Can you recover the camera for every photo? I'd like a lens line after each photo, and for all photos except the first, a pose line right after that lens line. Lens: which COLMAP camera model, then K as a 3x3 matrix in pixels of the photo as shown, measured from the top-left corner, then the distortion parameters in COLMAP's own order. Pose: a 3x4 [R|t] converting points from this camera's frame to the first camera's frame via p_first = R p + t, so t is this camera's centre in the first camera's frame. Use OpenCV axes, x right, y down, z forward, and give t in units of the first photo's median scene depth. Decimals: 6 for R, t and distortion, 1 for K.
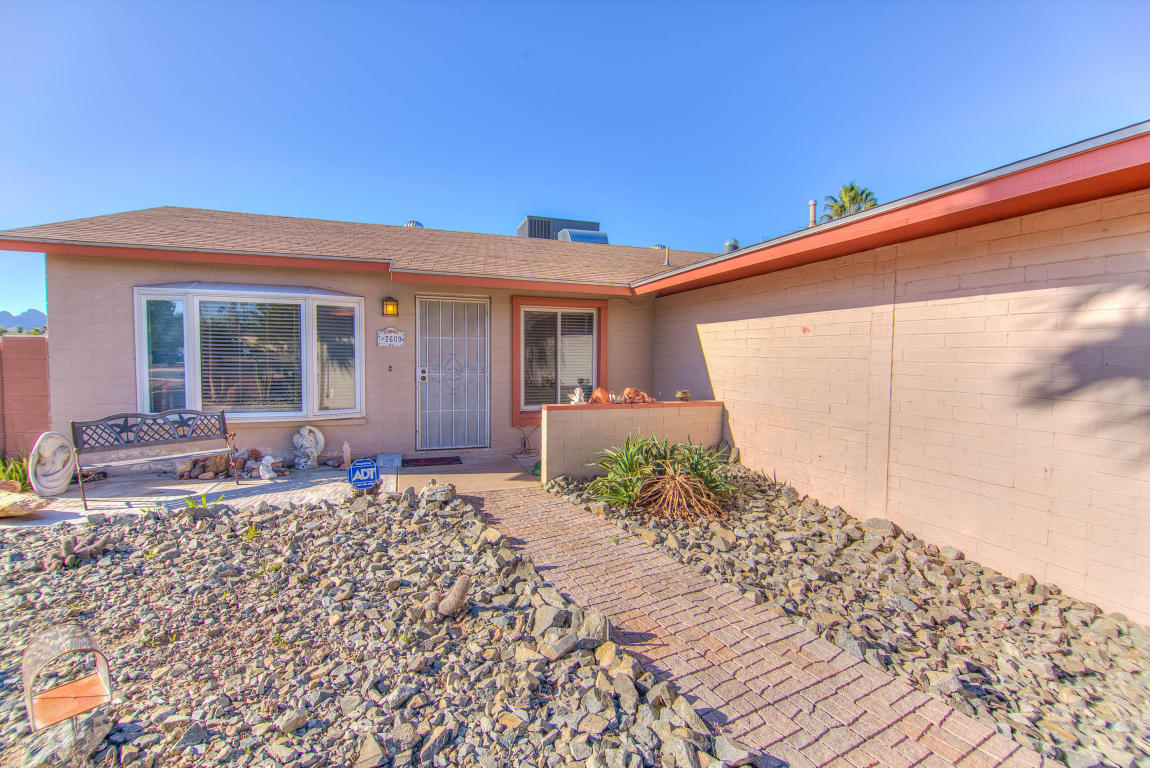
lens RADIAL K [[508.6, 0, 577.2], [0, 508.6, 381.1], [0, 0, 1]] dist [-0.000288, -0.010931]
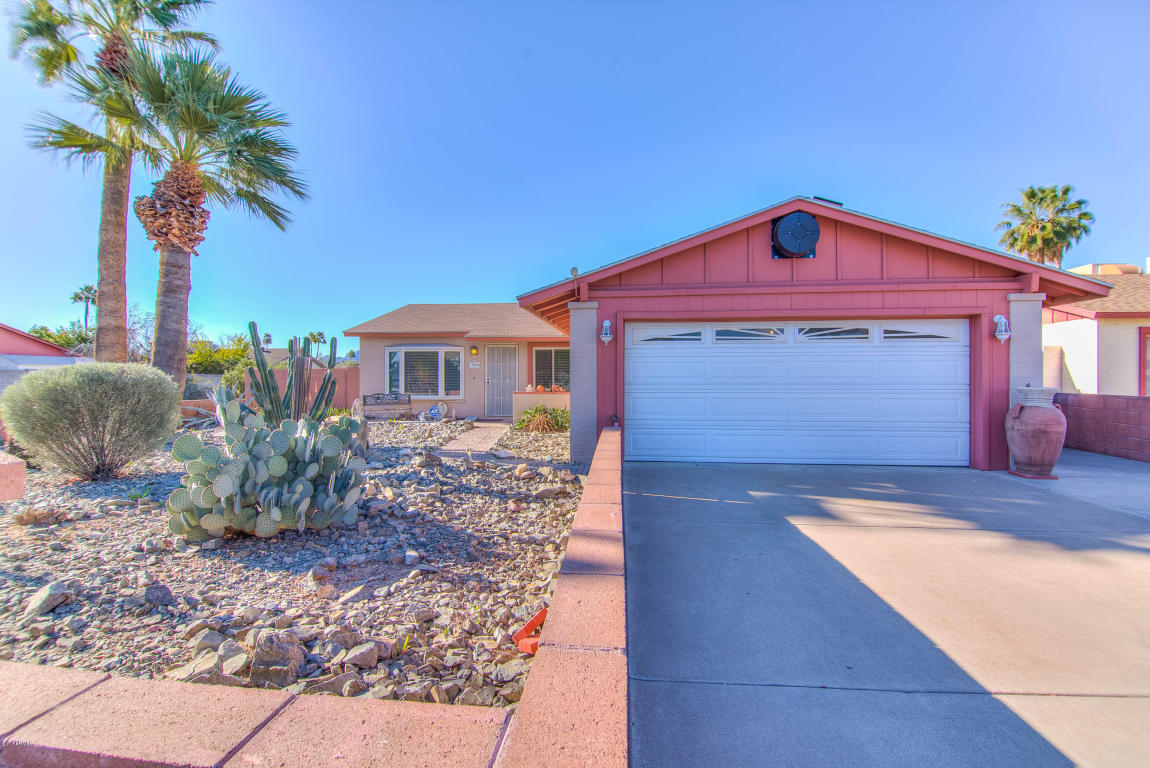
lens RADIAL K [[508.6, 0, 577.2], [0, 508.6, 381.1], [0, 0, 1]] dist [-0.000288, -0.010931]
pose [[0.901746, -0.007269, -0.432204, 1.162231], [-0.013908, 0.998853, -0.045816, 0.097424], [0.432042, 0.047325, 0.900611, -0.941036]]
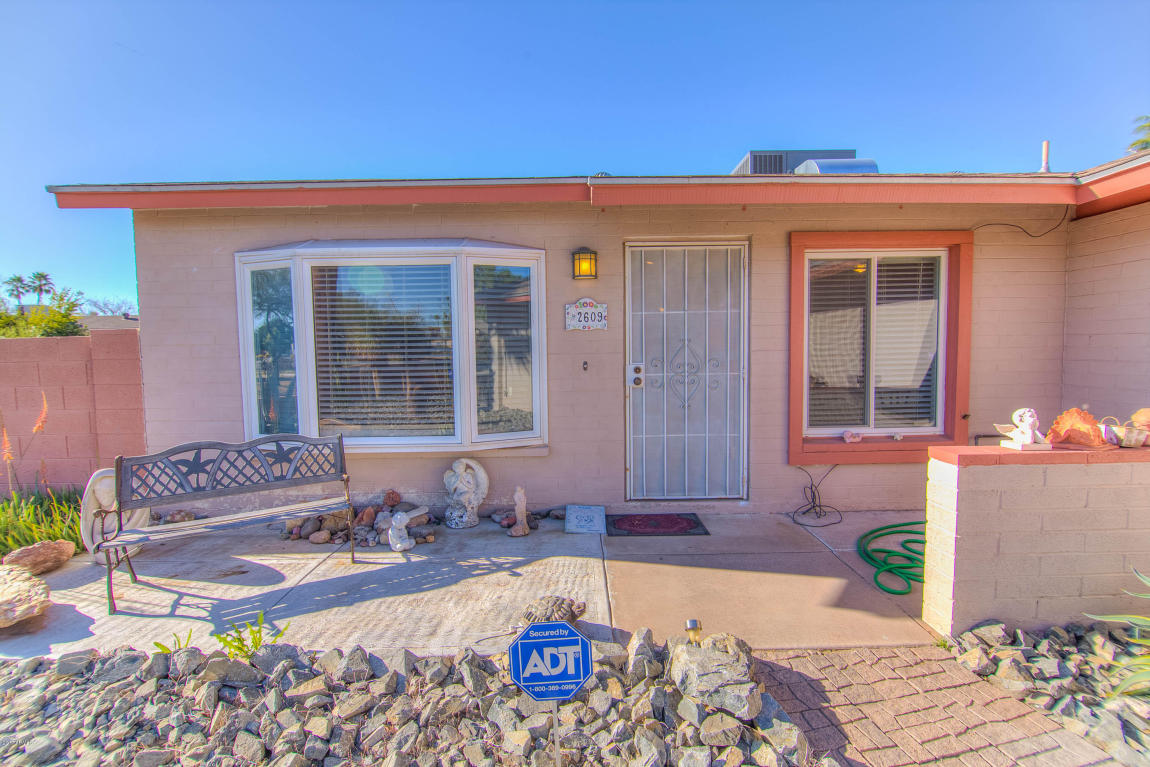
lens RADIAL K [[508.6, 0, 577.2], [0, 508.6, 380.6], [0, 0, 1]] dist [-0.000288, -0.010931]
pose [[0.945937, -0.001236, -0.324347, -0.208161], [0.006259, 0.999876, 0.014445, -0.018033], [0.324289, -0.015694, 0.945828, 0.488178]]
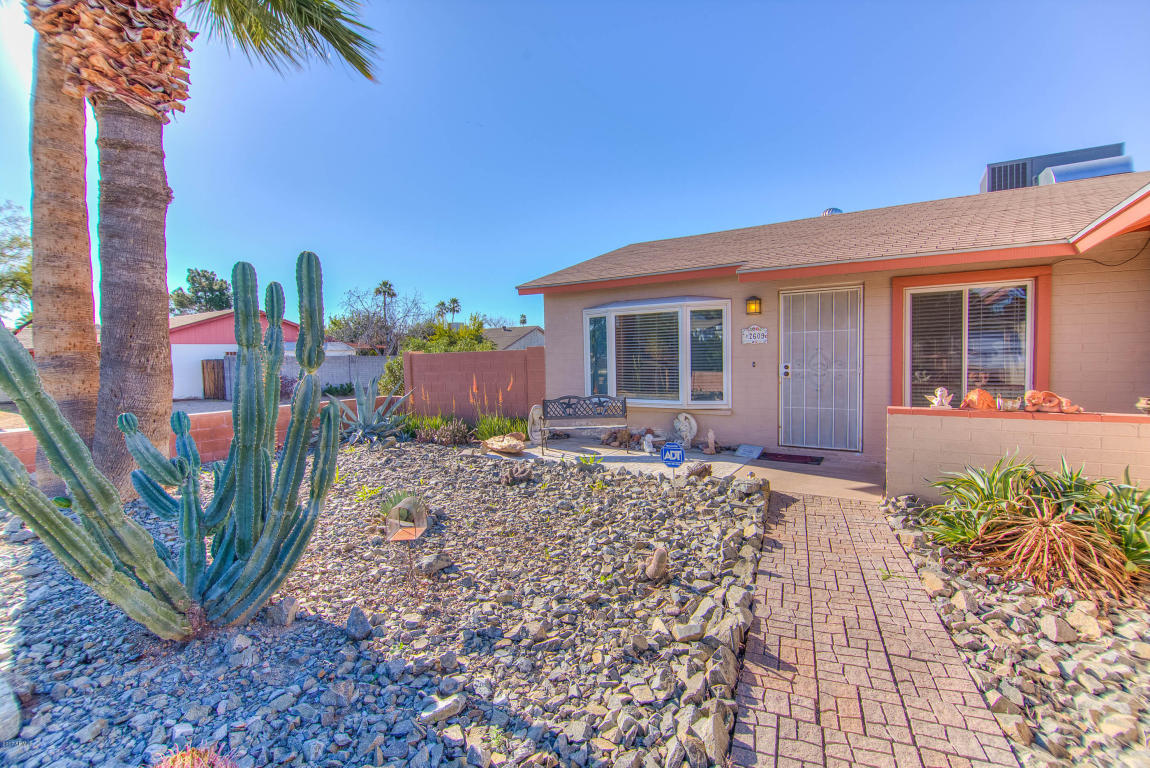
lens RADIAL K [[508.6, 0, 577.2], [0, 508.6, 381.1], [0, 0, 1]] dist [-0.000288, -0.010931]
pose [[0.617483, 0.019159, -0.786351, 0.269930], [-0.011401, 0.999816, 0.015407, -0.002338], [0.786501, -0.000548, 0.617588, 0.075853]]
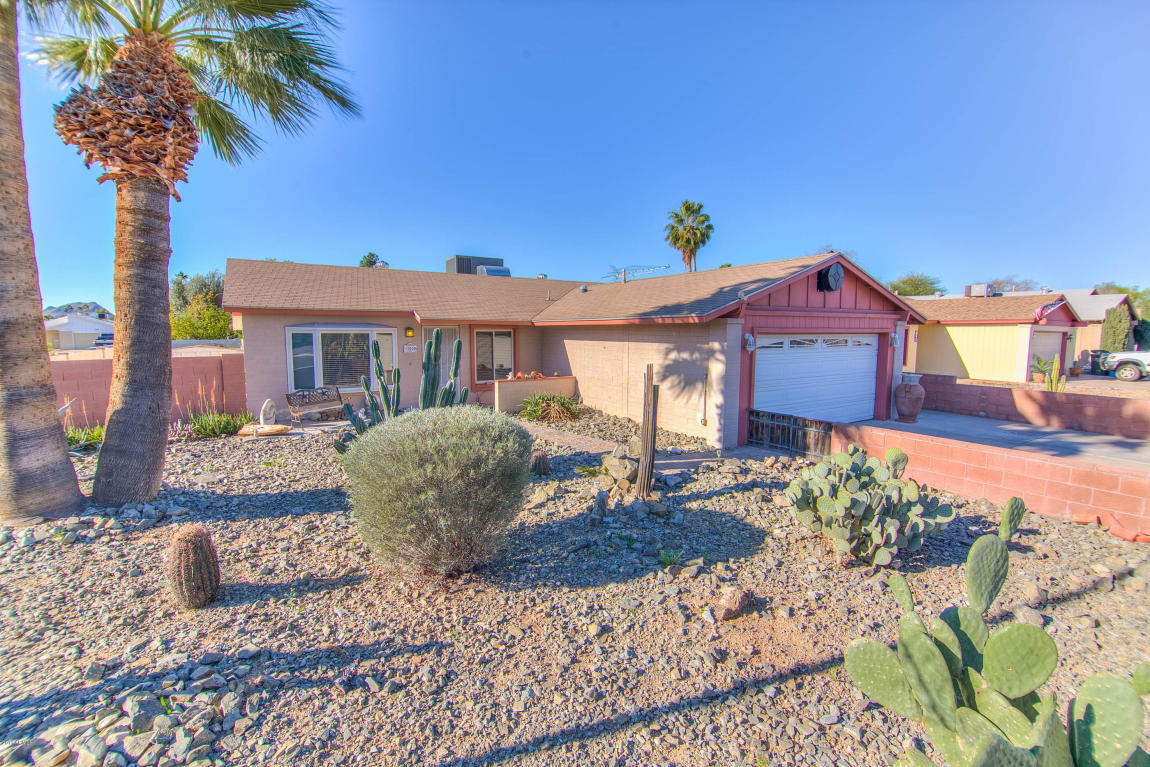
lens RADIAL K [[508.6, 0, 577.2], [0, 508.6, 380.6], [0, 0, 1]] dist [-0.000288, -0.010931]
pose [[0.972579, -0.028832, 0.230780, -0.227238], [0.017103, 0.998466, 0.052667, -0.060926], [-0.231945, -0.047276, 0.971580, -1.211825]]
